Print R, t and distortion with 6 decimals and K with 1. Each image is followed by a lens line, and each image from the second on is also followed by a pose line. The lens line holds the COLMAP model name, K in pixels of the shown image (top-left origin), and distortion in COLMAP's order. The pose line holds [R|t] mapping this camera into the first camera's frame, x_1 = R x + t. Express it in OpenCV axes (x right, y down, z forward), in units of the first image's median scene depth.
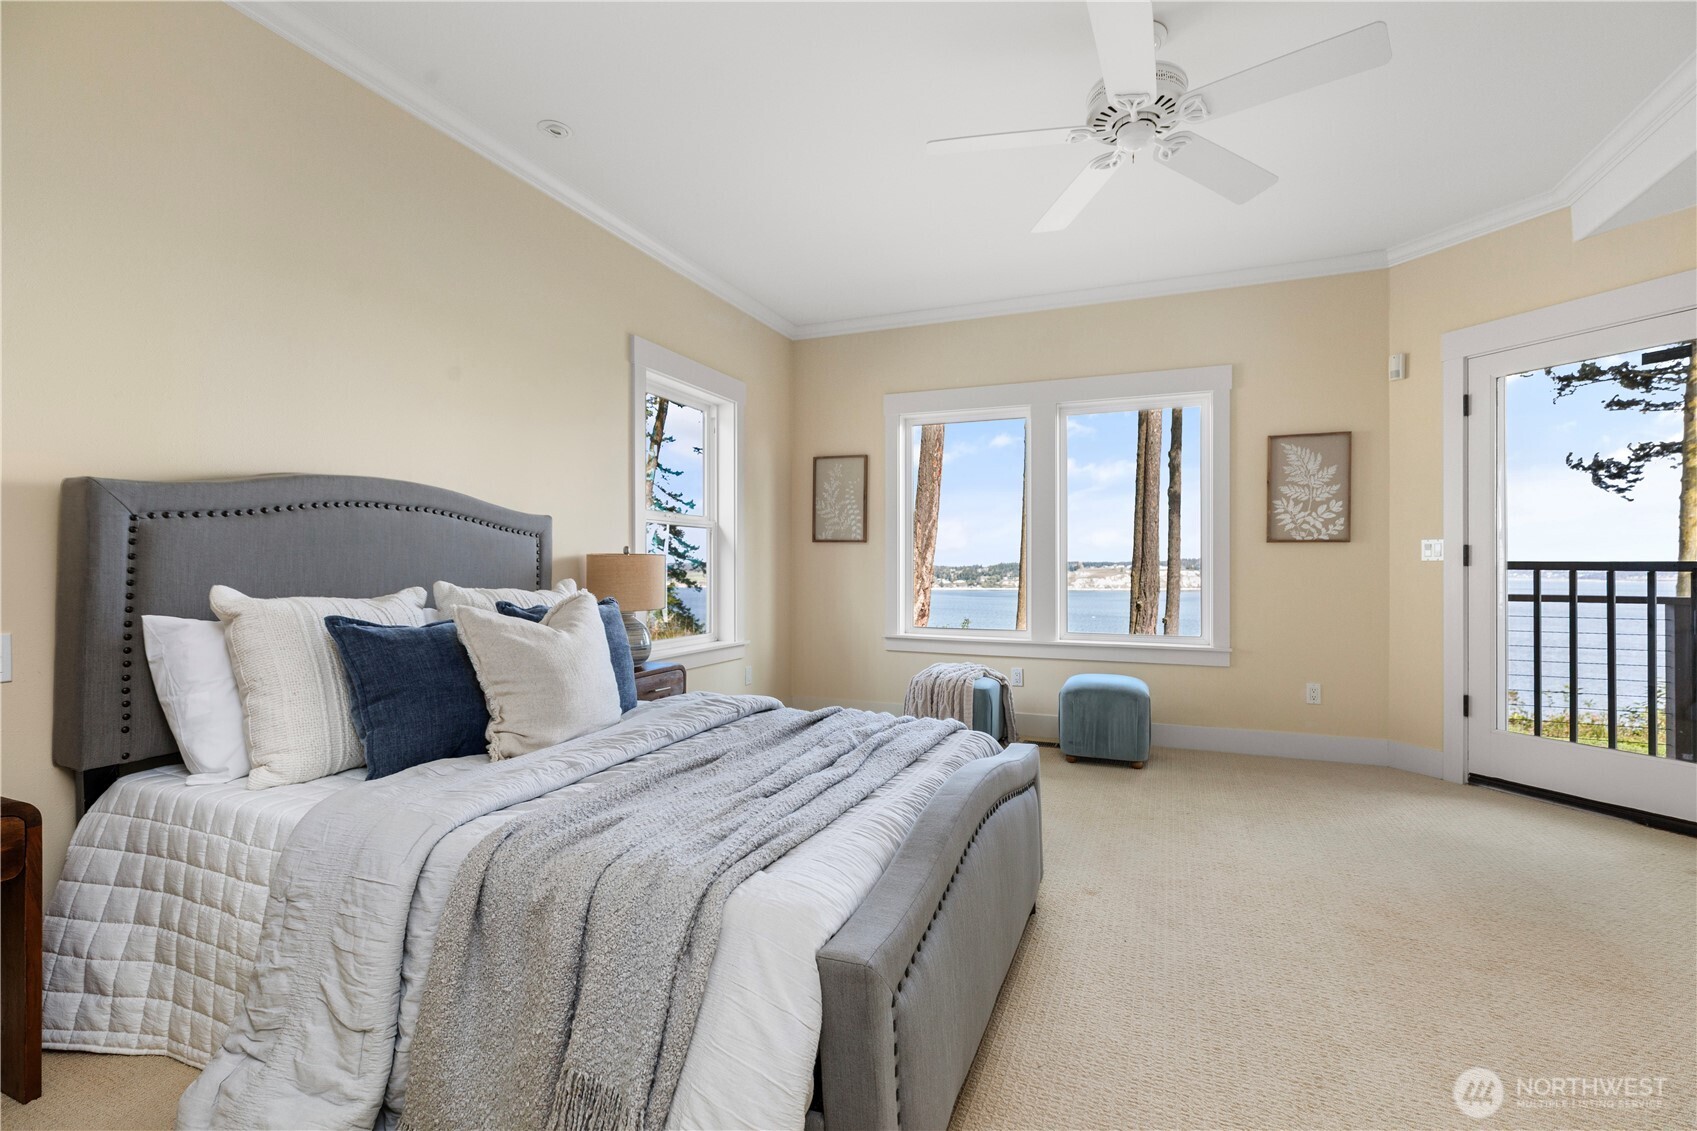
lens RADIAL K [[757.5, 0, 848.5], [0, 757.5, 565.5], [0, 0, 1]] dist [0.000704, -0.000012]
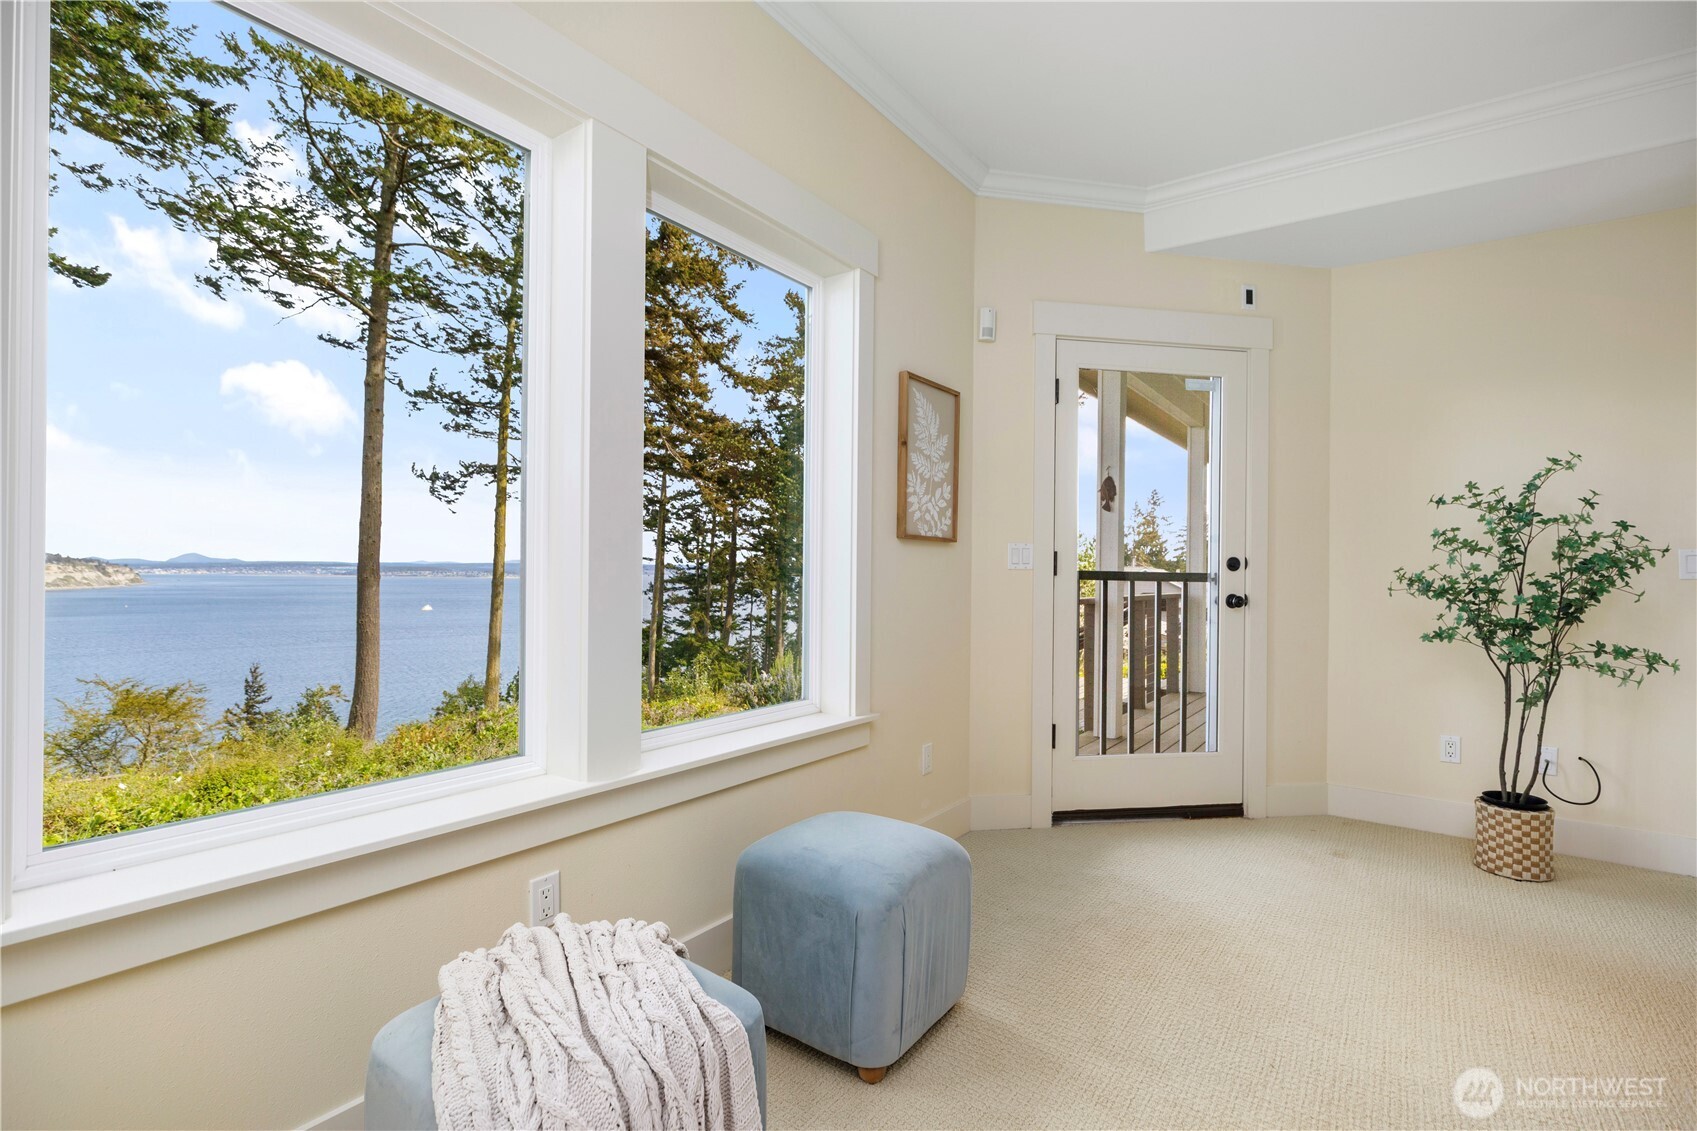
lens RADIAL K [[786.7, 0, 848.5], [0, 786.7, 565.5], [0, 0, 1]] dist [-0.000864, -0.000050]
pose [[0.229685, -0.000079, 0.973265, -0.015618], [-0.001814, 0.999998, 0.000509, -0.001291], [-0.973263, -0.001883, 0.229685, 0.140261]]
